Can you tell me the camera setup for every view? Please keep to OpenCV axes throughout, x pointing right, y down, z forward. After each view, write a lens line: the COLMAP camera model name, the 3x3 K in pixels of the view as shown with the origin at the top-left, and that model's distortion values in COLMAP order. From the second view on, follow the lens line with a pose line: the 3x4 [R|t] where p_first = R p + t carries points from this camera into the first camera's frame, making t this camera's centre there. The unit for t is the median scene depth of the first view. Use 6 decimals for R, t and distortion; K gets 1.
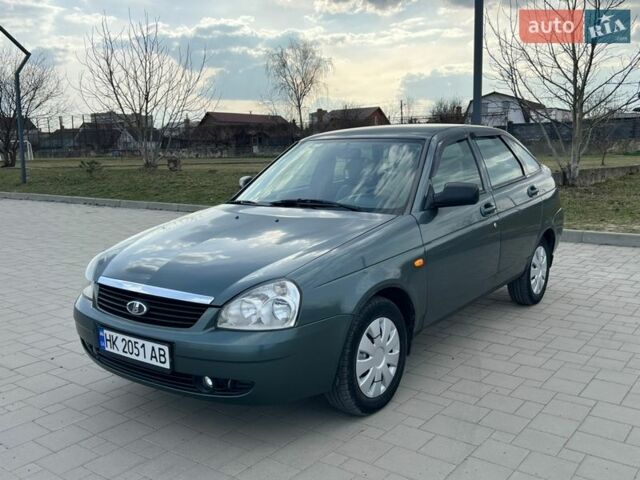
lens RADIAL K [[610.2, 0, 324.7], [0, 610.2, 237.8], [0, 0, 1]] dist [0.070349, -0.105914]
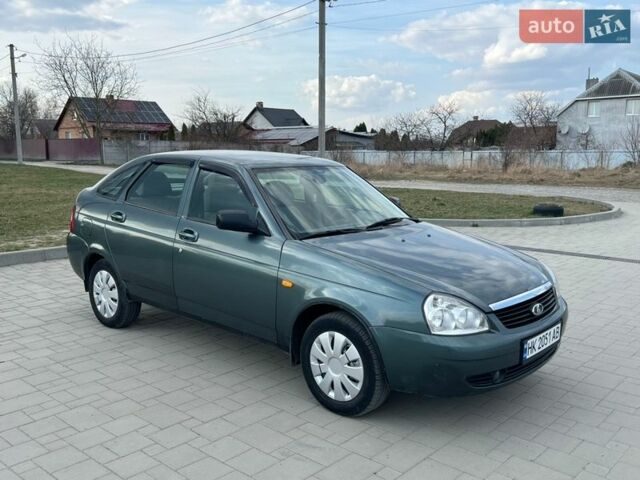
lens RADIAL K [[610.2, 0, 324.7], [0, 610.2, 237.8], [0, 0, 1]] dist [0.070349, -0.105914]
pose [[0.077731, -0.122677, 0.989398, -1.494300], [0.138081, 0.984161, 0.111179, -0.215230], [-0.987366, 0.127975, 0.093439, 1.251296]]
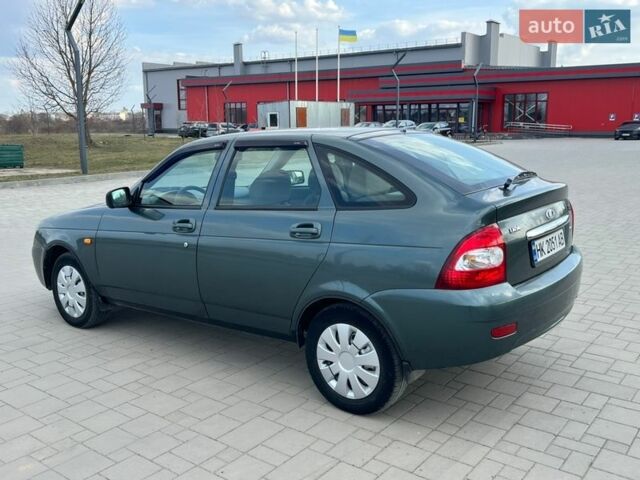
lens RADIAL K [[610.2, 0, 324.7], [0, 610.2, 237.8], [0, 0, 1]] dist [0.070349, -0.105914]
pose [[-0.000511, 0.198887, -0.980022, 1.623273], [-0.134343, 0.971125, 0.197151, -0.331786], [0.990935, 0.131760, 0.026223, 1.635032]]
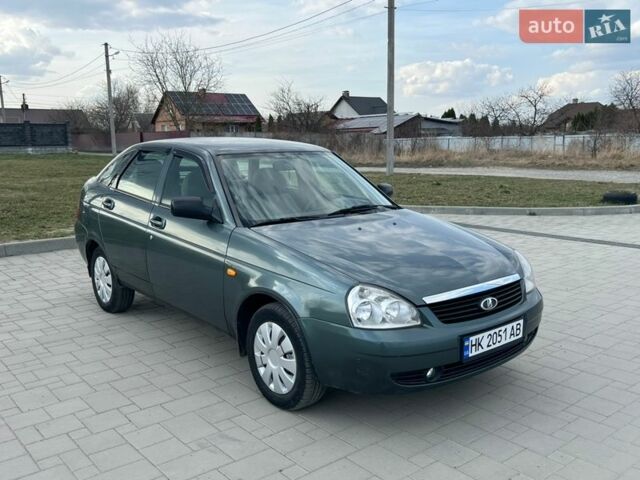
lens RADIAL K [[610.2, 0, 324.7], [0, 610.2, 237.8], [0, 0, 1]] dist [0.070349, -0.105914]
pose [[0.224638, -0.139349, 0.964427, -1.405592], [0.149083, 0.982985, 0.107305, -0.166100], [-0.962971, 0.119674, 0.241590, 0.976263]]
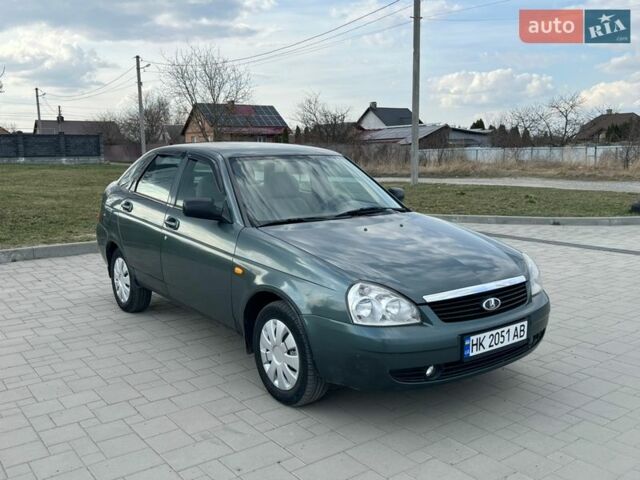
lens RADIAL K [[610.6, 0, 316.5], [0, 610.6, 241.1], [0, 0, 1]] dist [0.076585, -0.131166]
pose [[0.280572, -0.124200, 0.951763, -1.419031], [0.144802, 0.985721, 0.085944, -0.139748], [-0.948847, 0.113703, 0.294551, 0.932864]]
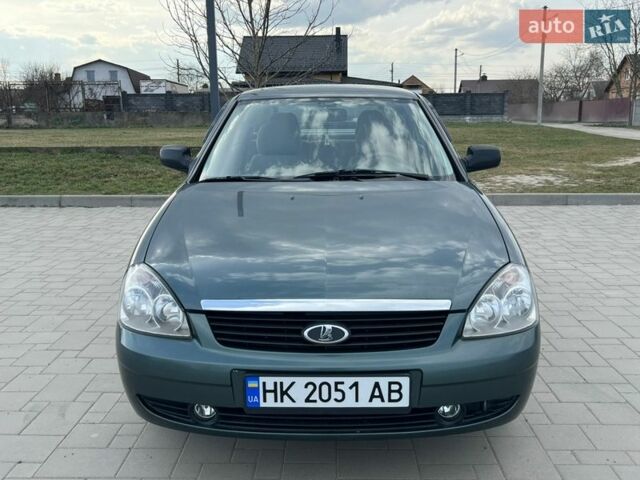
lens RADIAL K [[610.4, 0, 320.0], [0, 610.4, 240.0], [0, 0, 1]] dist [0.081164, -0.147768]
pose [[0.810508, -0.104588, 0.576314, -0.677315], [0.076787, 0.994410, 0.072473, -0.040129], [-0.580672, -0.014487, 0.814009, 0.433919]]
